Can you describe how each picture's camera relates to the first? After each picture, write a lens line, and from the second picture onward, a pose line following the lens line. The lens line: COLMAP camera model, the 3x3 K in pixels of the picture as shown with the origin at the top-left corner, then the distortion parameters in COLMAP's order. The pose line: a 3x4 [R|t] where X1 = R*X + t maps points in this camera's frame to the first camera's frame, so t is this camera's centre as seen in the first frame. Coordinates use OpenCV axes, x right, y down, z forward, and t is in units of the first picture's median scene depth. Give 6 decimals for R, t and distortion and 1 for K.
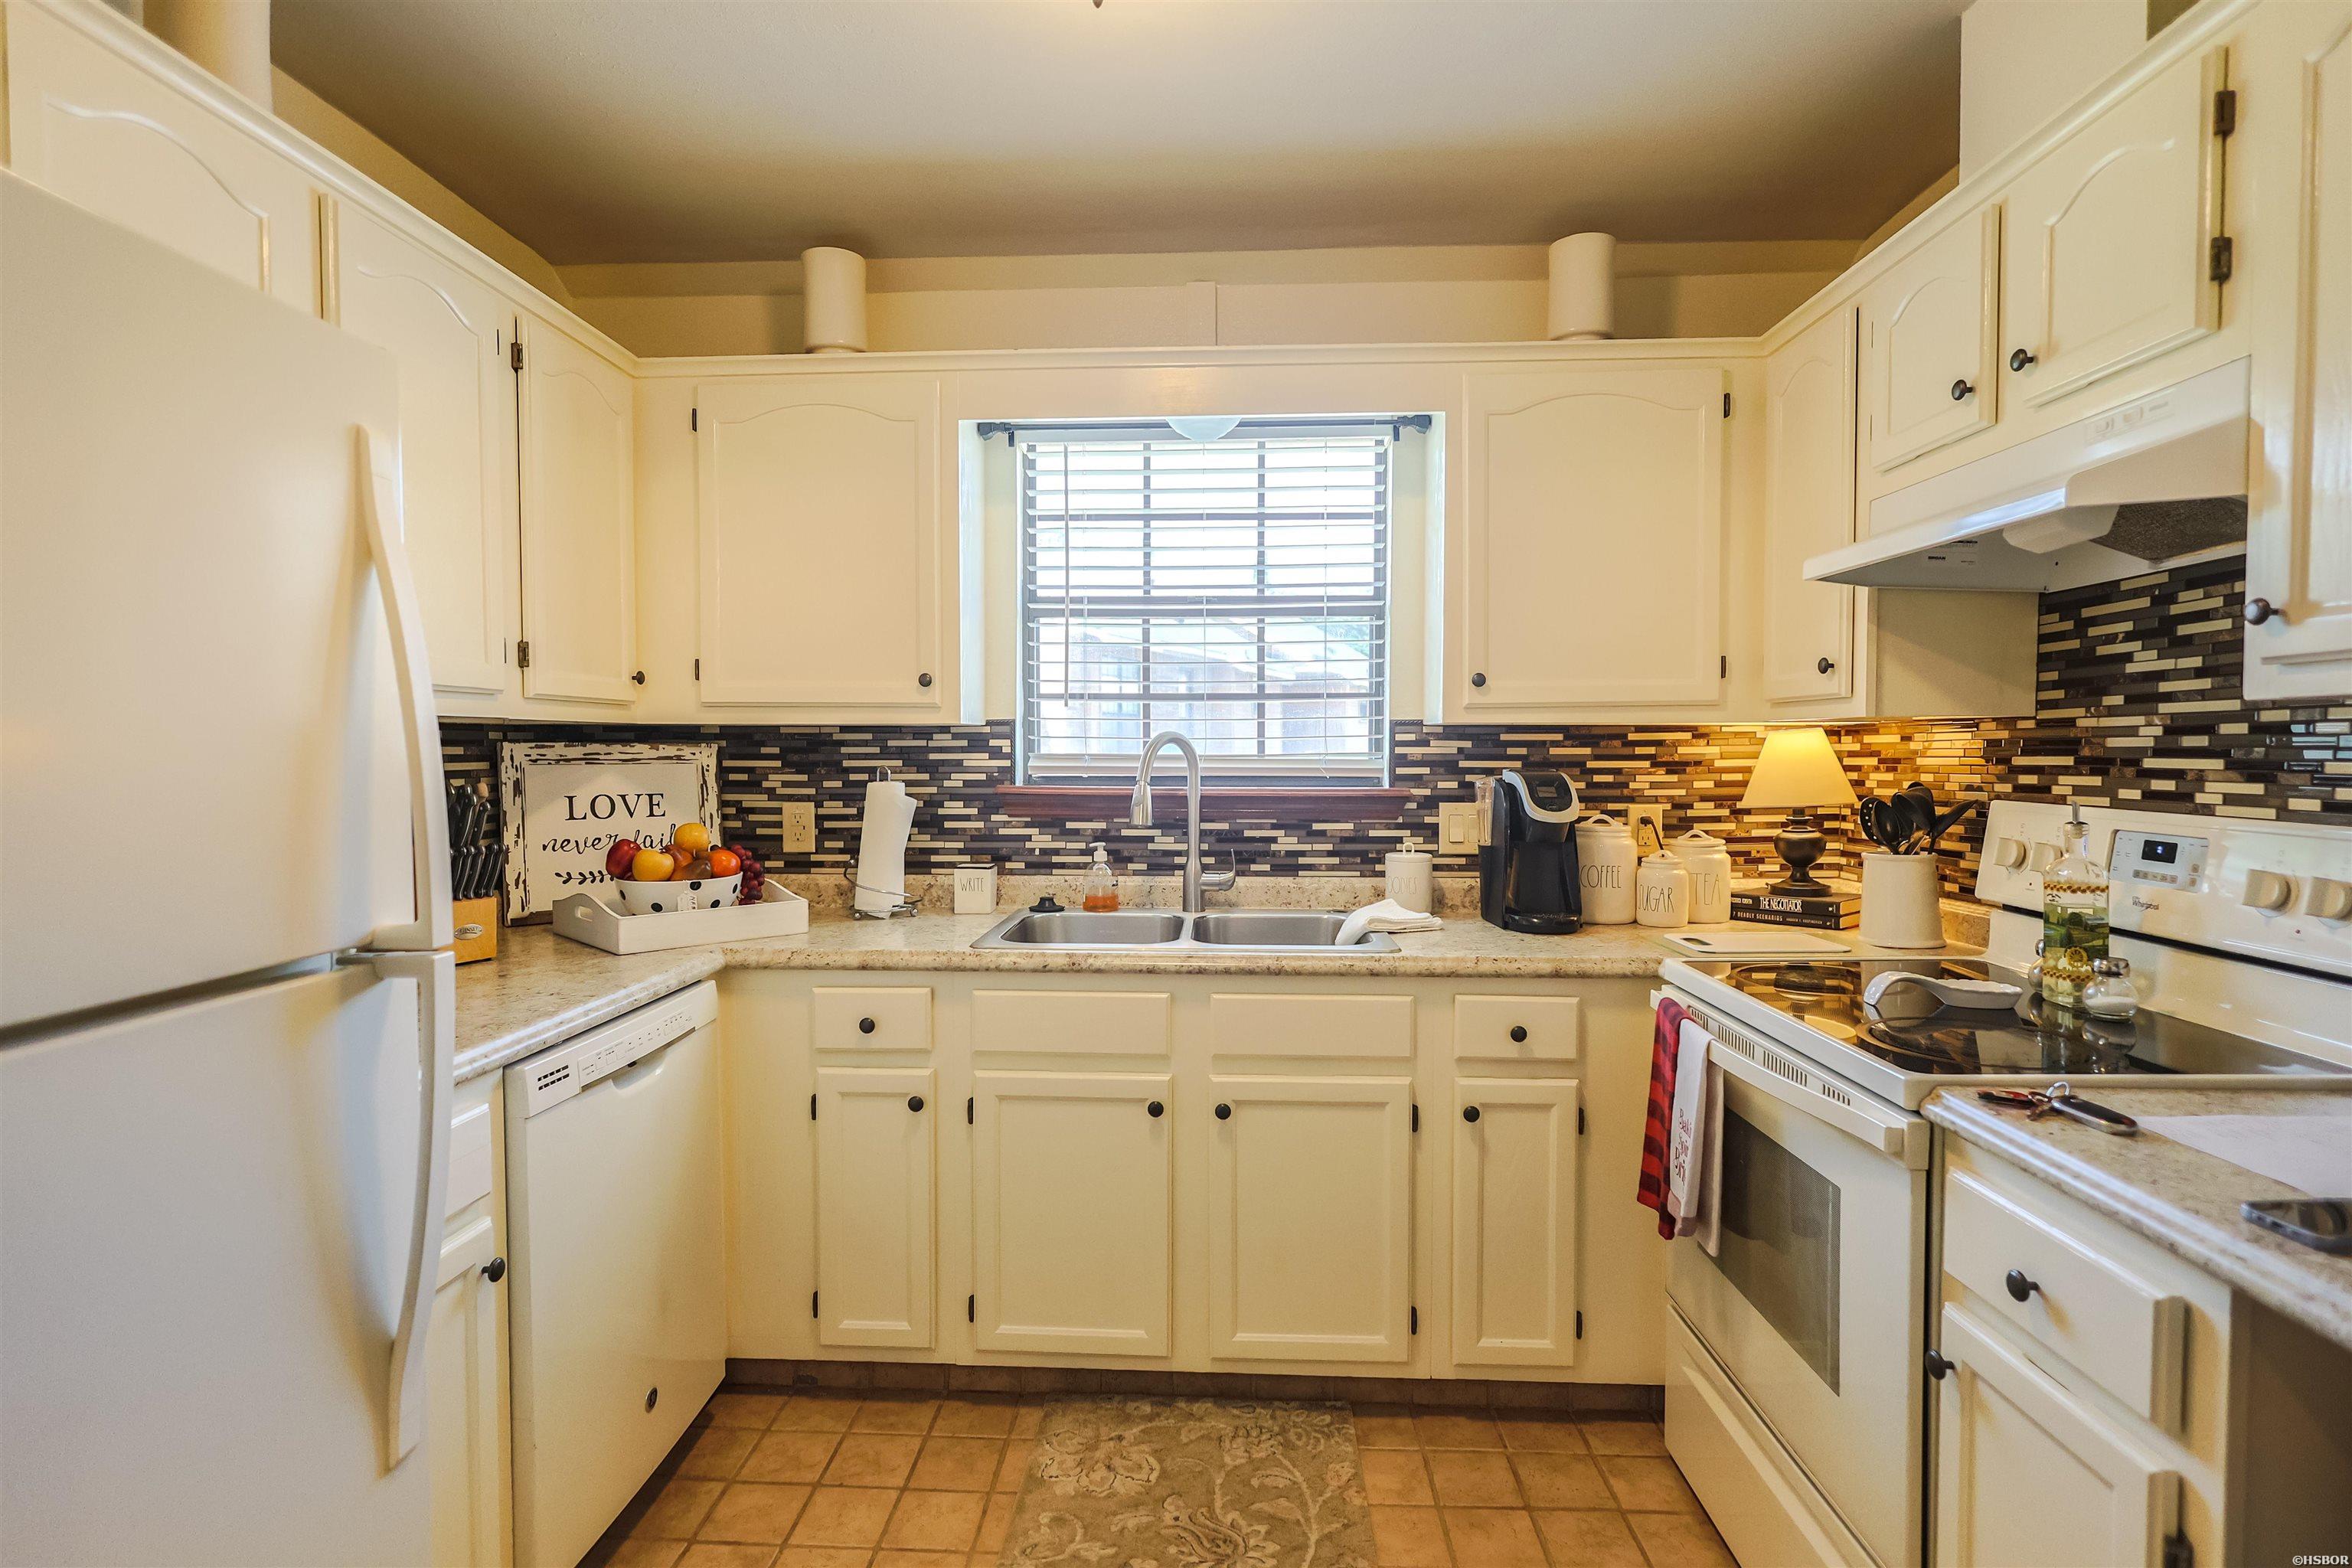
lens RADIAL K [[1159.0, 0, 1176.0], [0, 1159.0, 784.0], [0, 0, 1]] dist [0.002007, -0.000429]
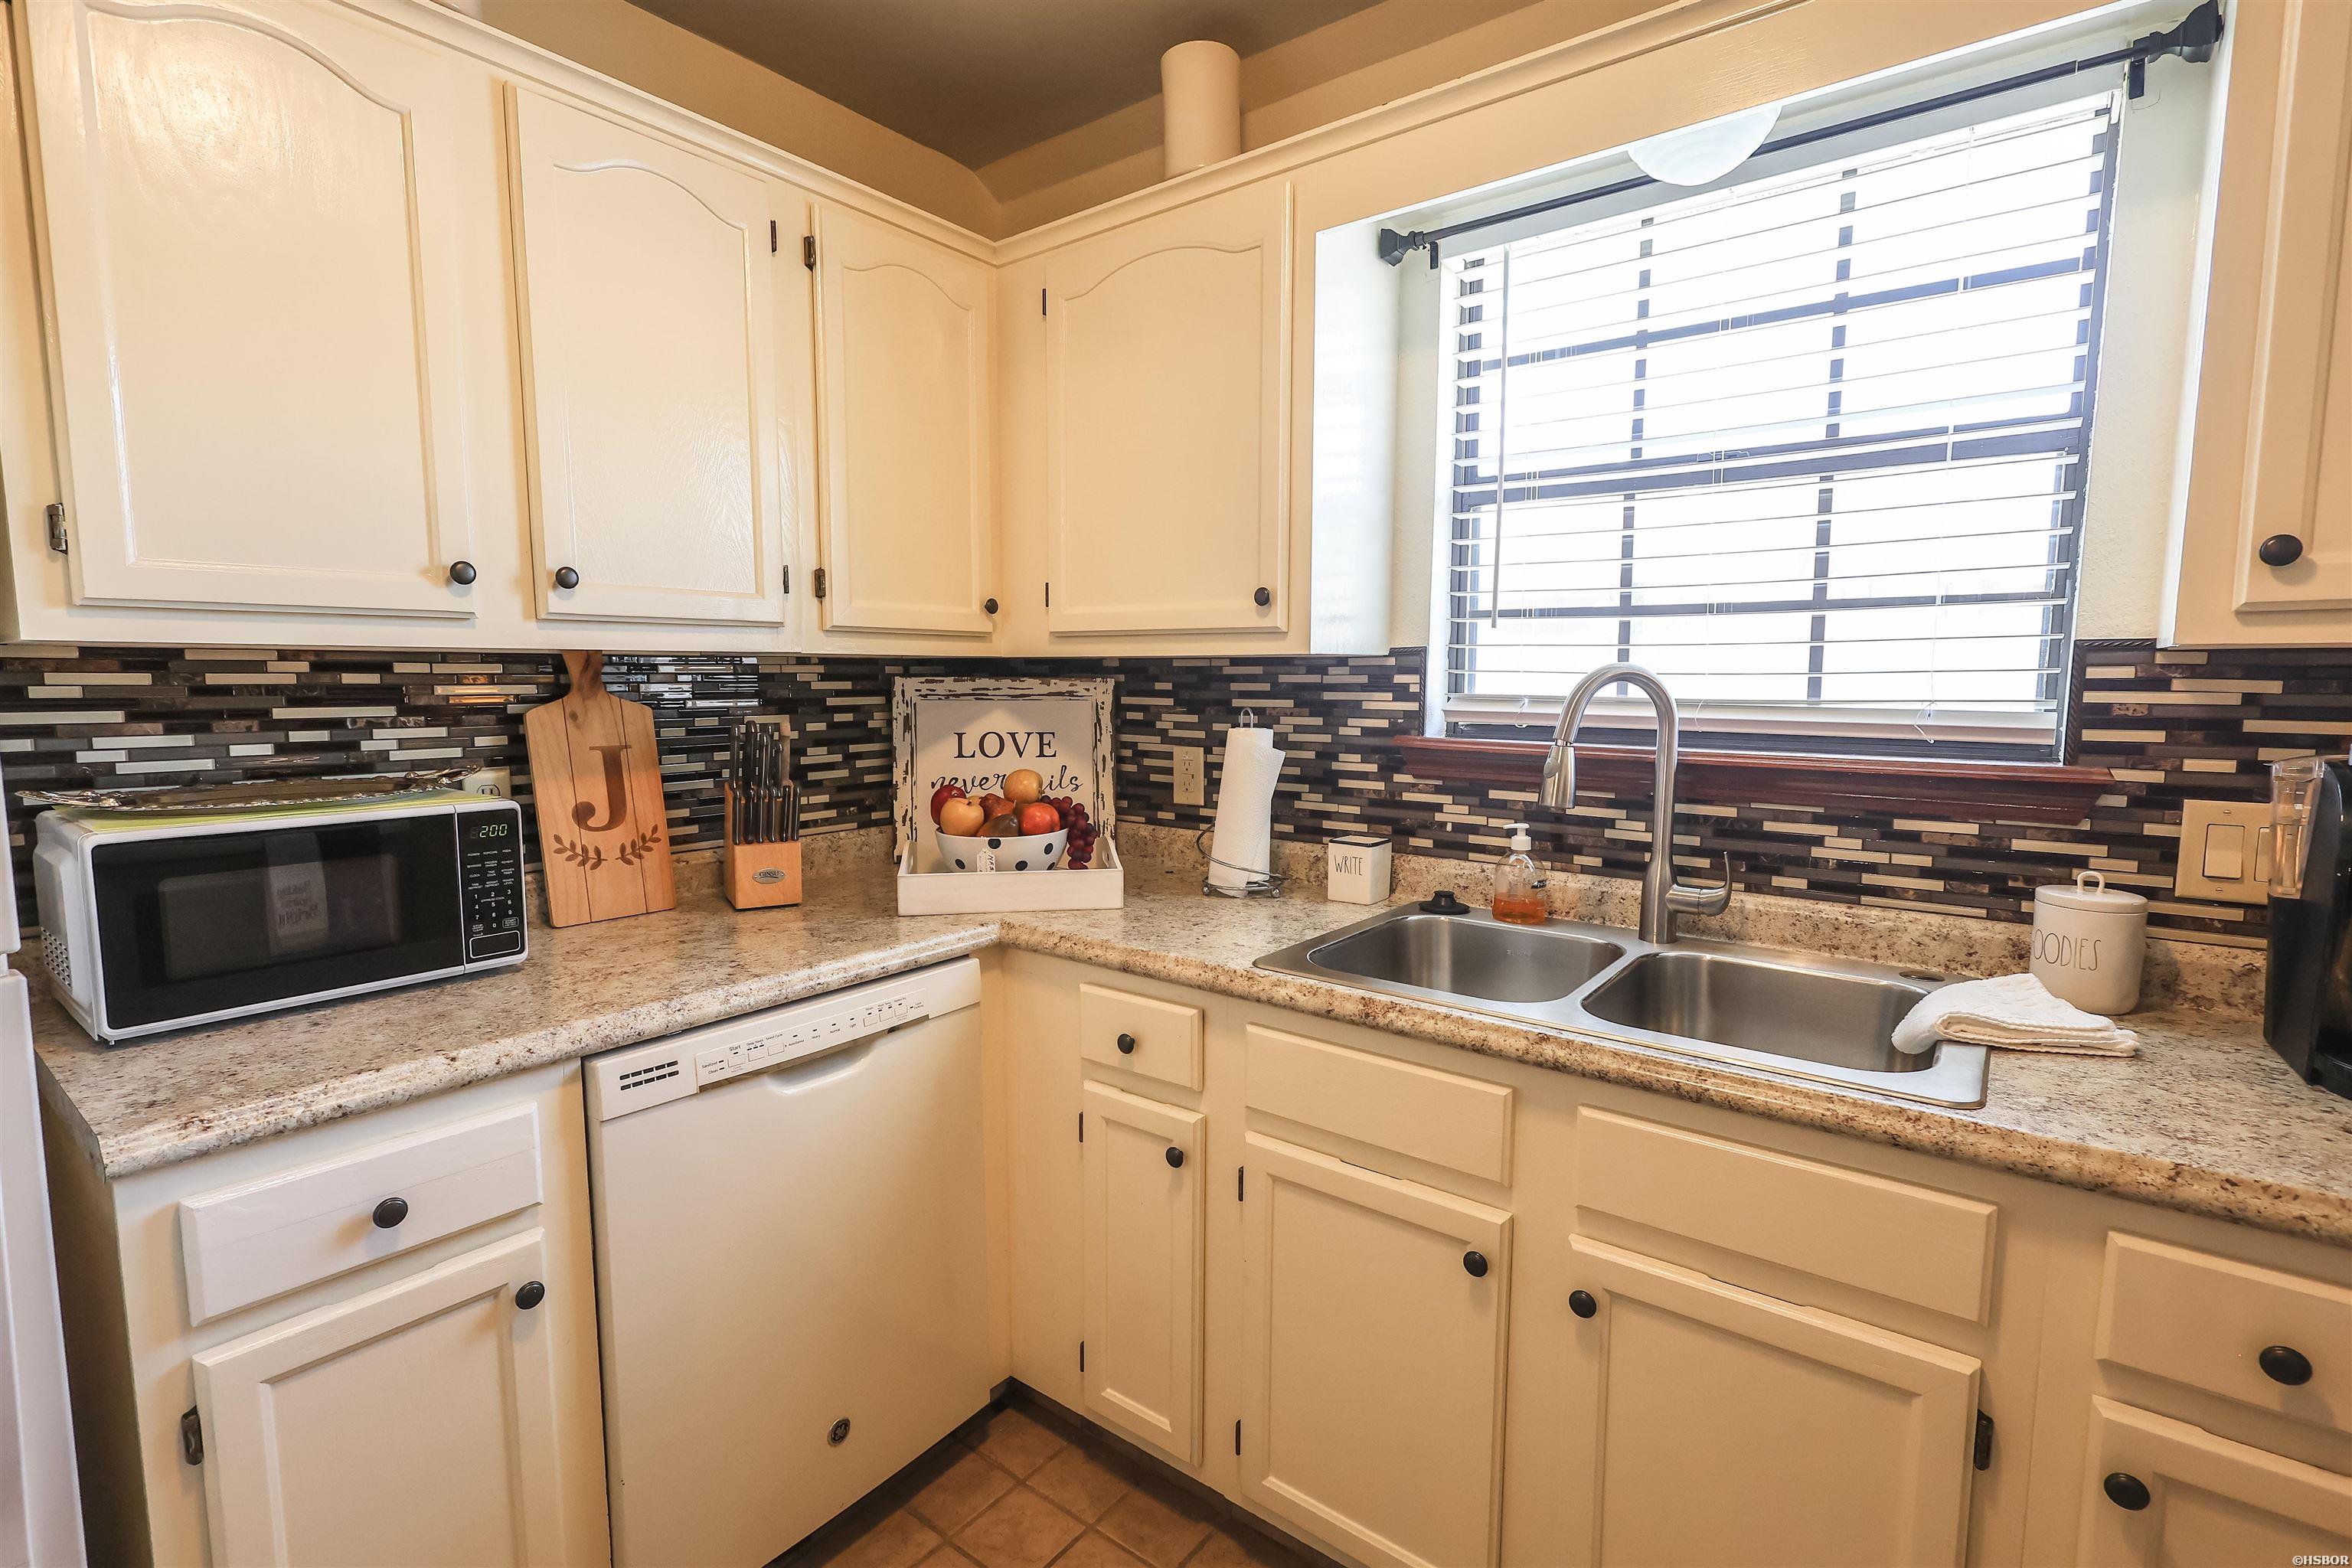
lens RADIAL K [[1092.6, 0, 1176.0], [0, 1092.6, 784.0], [0, 0, 1]] dist [0.002516, 0.000404]
pose [[0.819138, 0.060138, -0.570436, 0.142072], [-0.020958, 0.996963, 0.075009, -0.018736], [0.573214, -0.049487, 0.817910, 0.351850]]
